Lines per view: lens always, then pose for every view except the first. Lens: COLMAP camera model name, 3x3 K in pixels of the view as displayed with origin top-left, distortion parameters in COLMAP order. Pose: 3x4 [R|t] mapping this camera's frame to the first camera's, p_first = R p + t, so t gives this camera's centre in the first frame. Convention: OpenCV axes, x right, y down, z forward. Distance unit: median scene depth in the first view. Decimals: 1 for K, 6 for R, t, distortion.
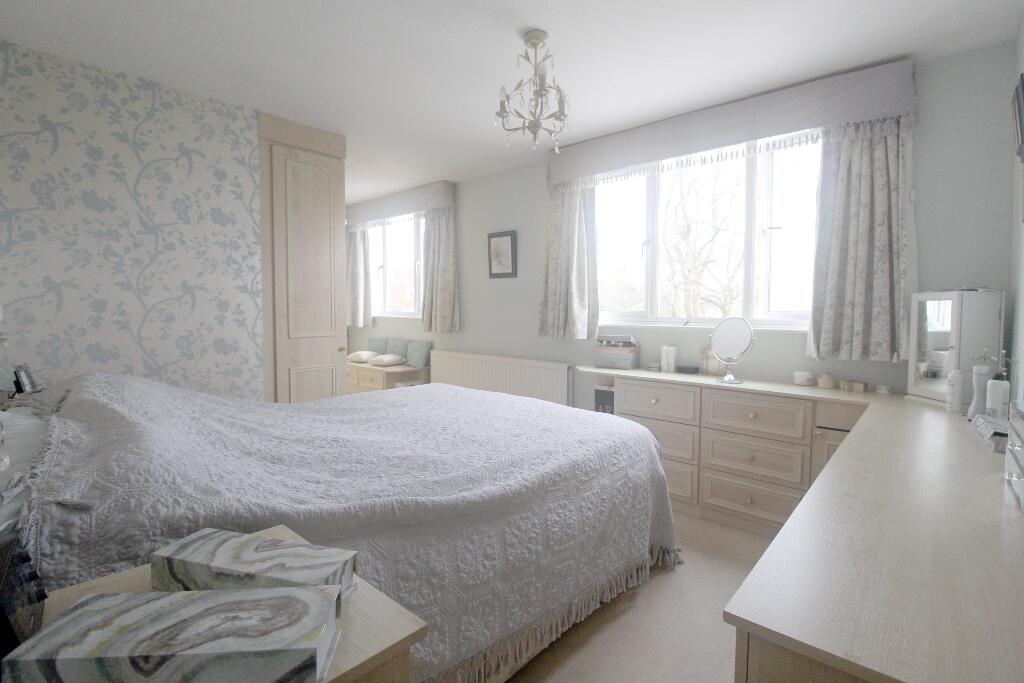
lens RADIAL K [[479.0, 0, 512.7], [0, 479.0, 328.7], [0, 0, 1]] dist [-0.000581, -0.000887]
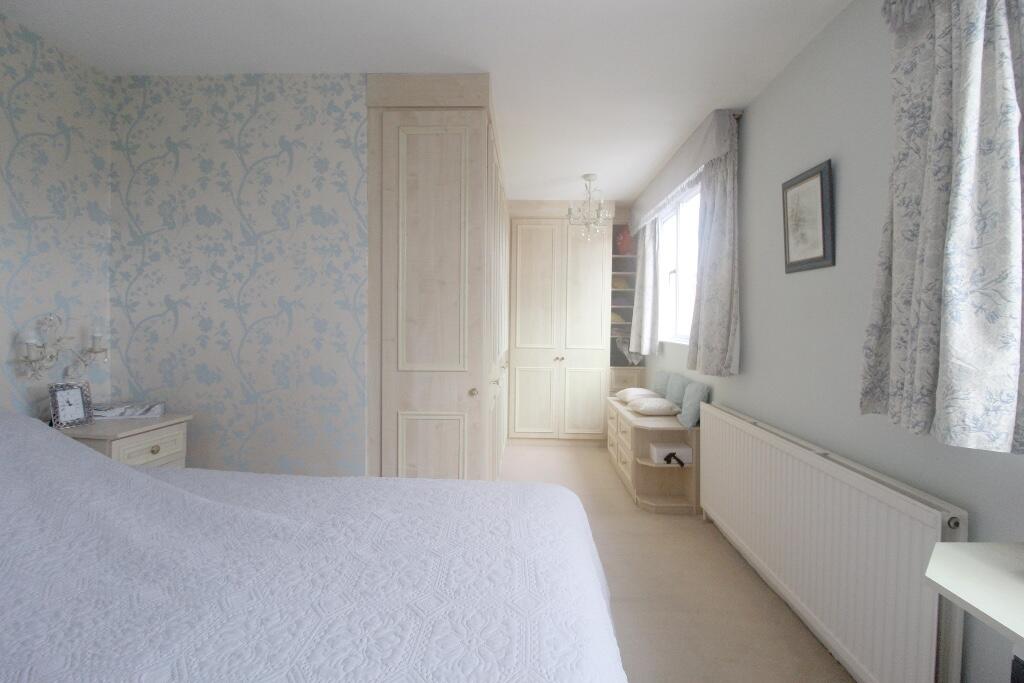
lens RADIAL K [[479.0, 0, 512.7], [0, 479.0, 328.7], [0, 0, 1]] dist [-0.000581, -0.000887]
pose [[0.650679, 0.015151, -0.759201, 0.218600], [-0.044107, 0.998867, -0.017868, -0.042152], [0.758070, 0.045112, 0.650611, 0.716879]]
